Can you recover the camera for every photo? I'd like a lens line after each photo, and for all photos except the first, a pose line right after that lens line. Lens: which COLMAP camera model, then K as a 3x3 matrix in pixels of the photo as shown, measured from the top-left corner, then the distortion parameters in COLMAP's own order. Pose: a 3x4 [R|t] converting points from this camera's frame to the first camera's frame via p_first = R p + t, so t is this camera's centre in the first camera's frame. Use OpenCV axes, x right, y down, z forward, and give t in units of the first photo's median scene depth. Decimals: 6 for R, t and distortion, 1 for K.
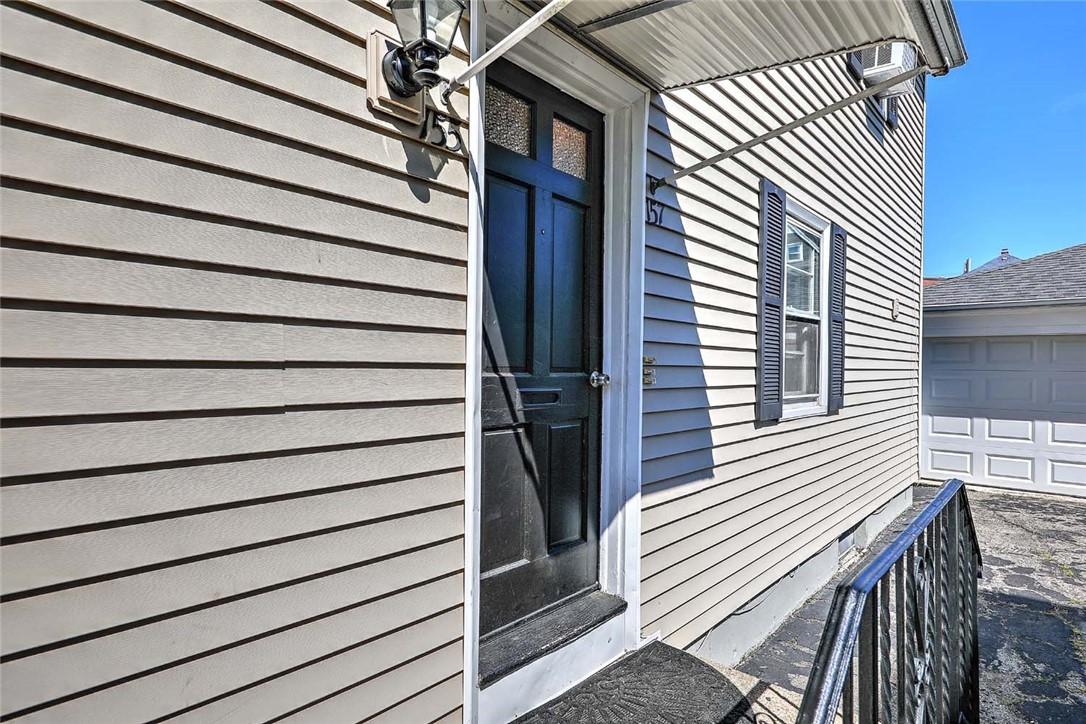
lens RADIAL K [[583.6, 0, 543.0], [0, 583.6, 362.0], [0, 0, 1]] dist [-0.000972, -0.000362]
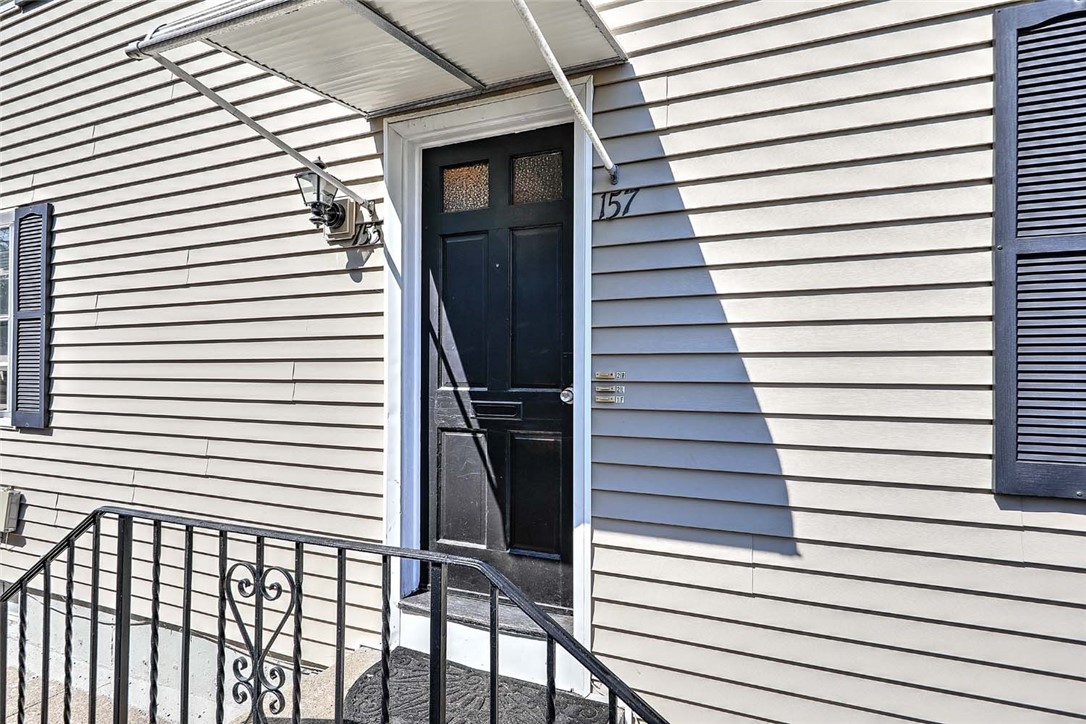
lens RADIAL K [[583.6, 0, 543.0], [0, 583.6, 362.0], [0, 0, 1]] dist [-0.000972, -0.000362]
pose [[0.313285, -0.031133, -0.949149, 1.177493], [0.004808, 0.999502, -0.031197, 0.003918], [0.949647, 0.005210, 0.313278, 0.762745]]
